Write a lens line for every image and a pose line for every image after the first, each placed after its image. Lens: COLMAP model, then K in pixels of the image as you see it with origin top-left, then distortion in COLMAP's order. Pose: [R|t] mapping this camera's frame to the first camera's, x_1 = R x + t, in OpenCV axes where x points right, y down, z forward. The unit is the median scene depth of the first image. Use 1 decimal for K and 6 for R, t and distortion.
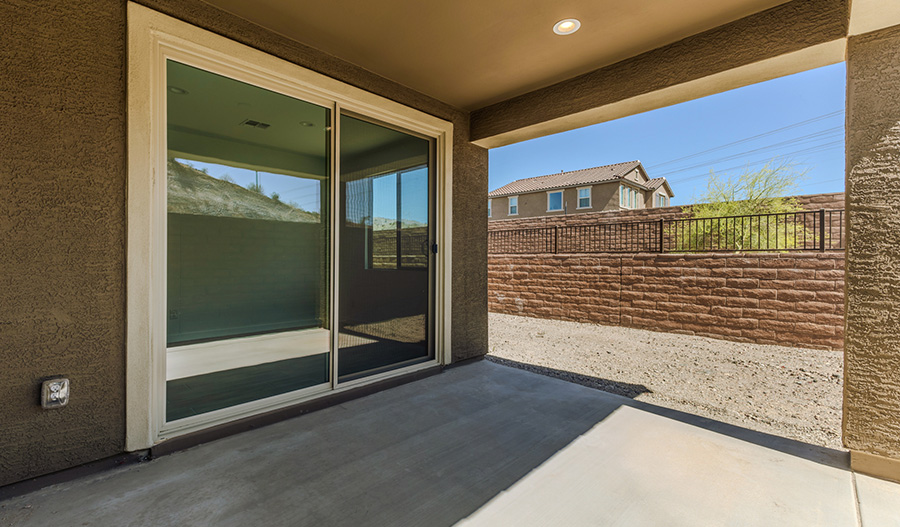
lens RADIAL K [[389.0, 0, 450.0], [0, 389.0, 263.5], [0, 0, 1]] dist [0.000740, 0.000094]
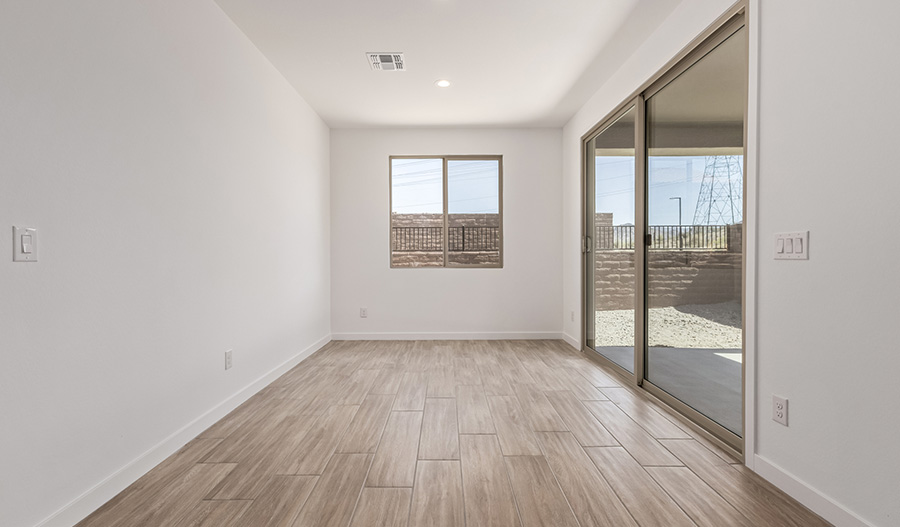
lens RADIAL K [[389.0, 0, 450.0], [0, 389.0, 263.5], [0, 0, 1]] dist [0.000740, 0.000094]
pose [[0.720406, -0.018446, 0.693307, -0.294052], [0.016571, 0.999819, 0.009382, -0.001157], [-0.693354, 0.004729, 0.720581, 0.140520]]
